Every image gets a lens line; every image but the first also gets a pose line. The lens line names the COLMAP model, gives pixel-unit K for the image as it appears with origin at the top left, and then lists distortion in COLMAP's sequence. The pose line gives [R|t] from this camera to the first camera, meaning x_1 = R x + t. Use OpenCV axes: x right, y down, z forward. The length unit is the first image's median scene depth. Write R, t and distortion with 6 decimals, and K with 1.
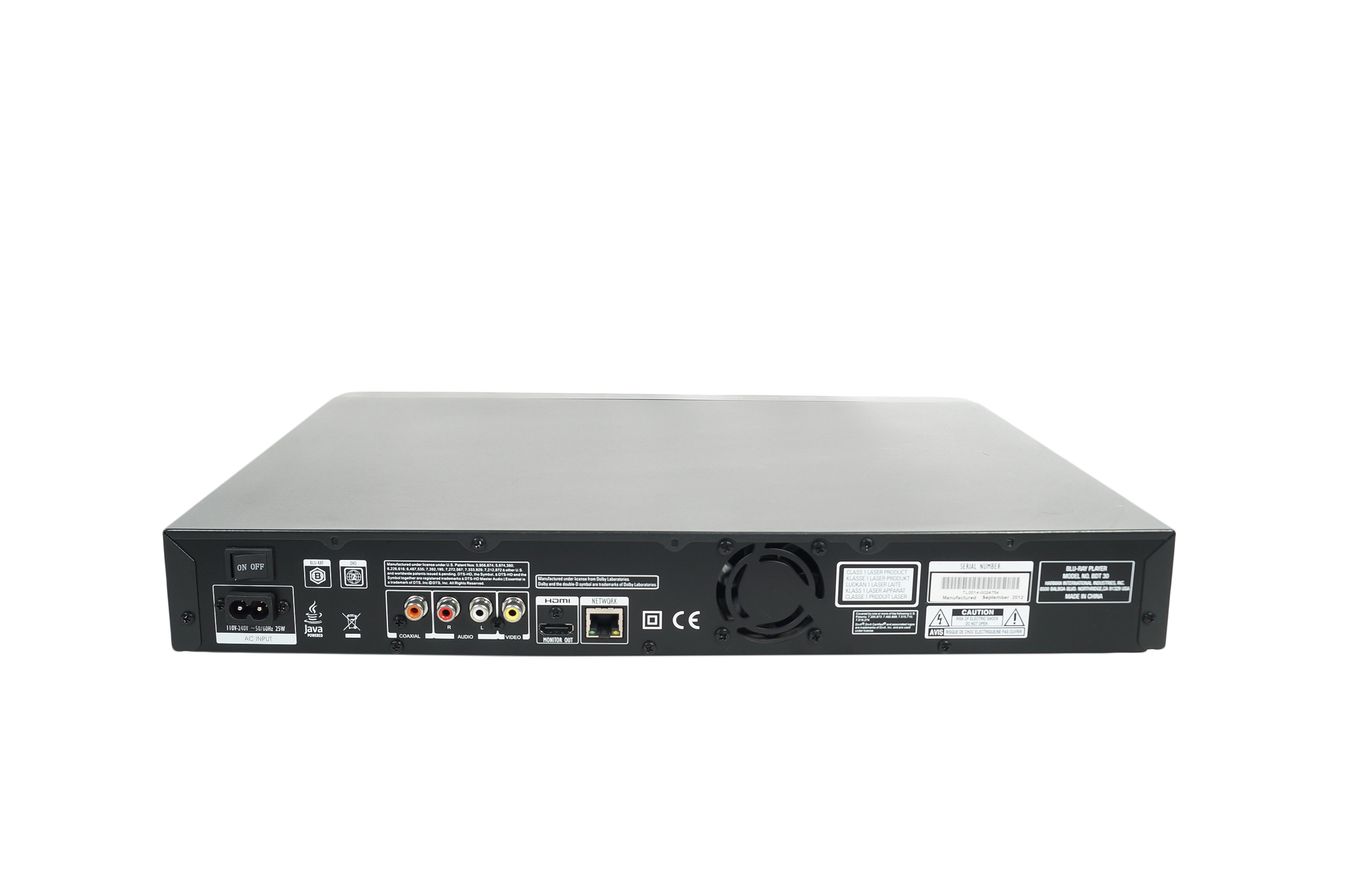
lens RADIAL K [[1261.4, 0, 674.5], [0, 1261.4, 447.5], [0, 0, 1]] dist [-0.161590, 0.021909]
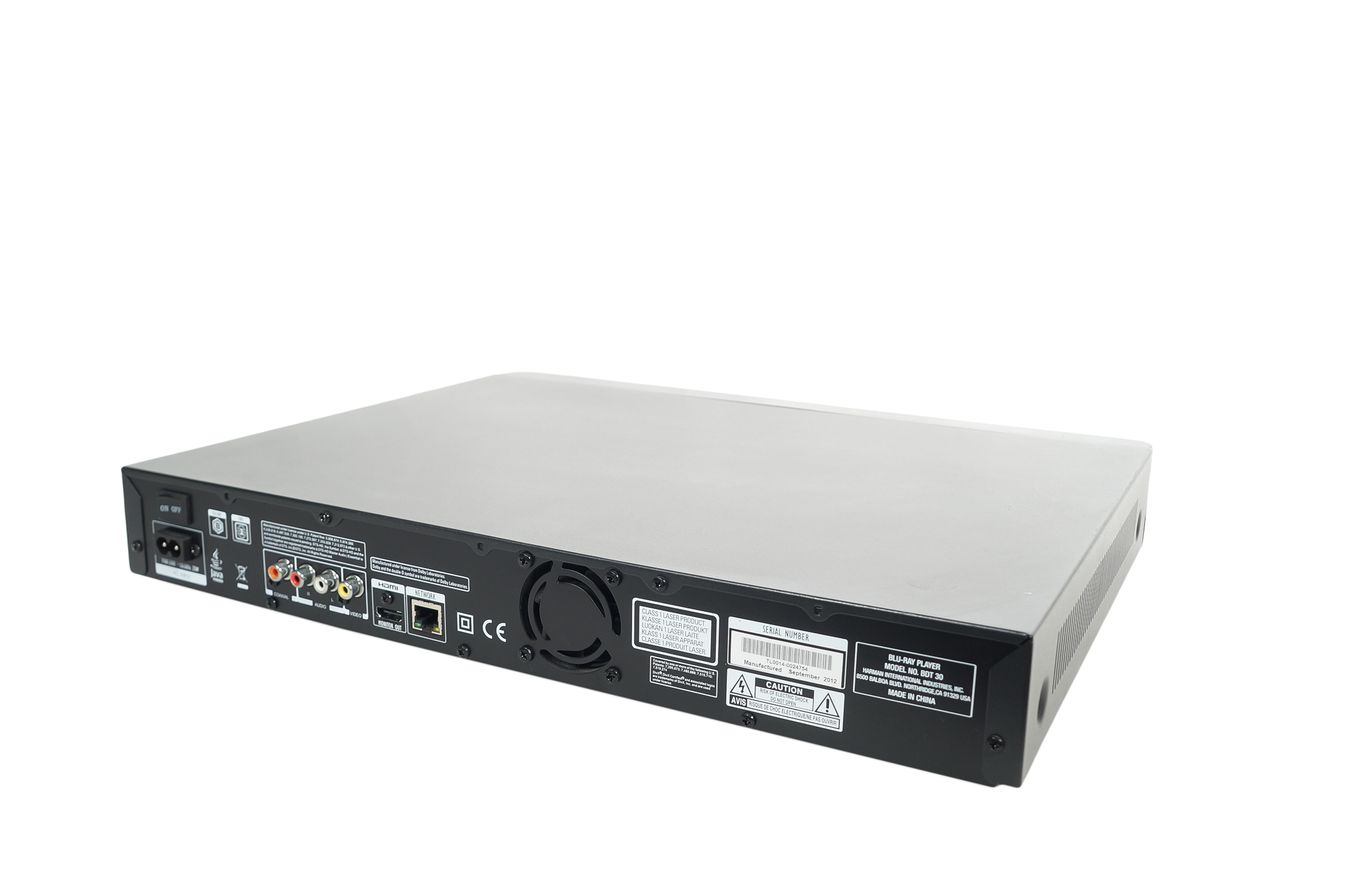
lens RADIAL K [[1261.4, 0, 674.5], [0, 1261.4, 447.5], [0, 0, 1]] dist [-0.161590, 0.021909]
pose [[0.869757, 0.114336, -0.480052, 0.564842], [-0.116449, 0.992869, 0.025494, -0.039068], [0.479544, 0.033728, 0.876869, 0.233346]]
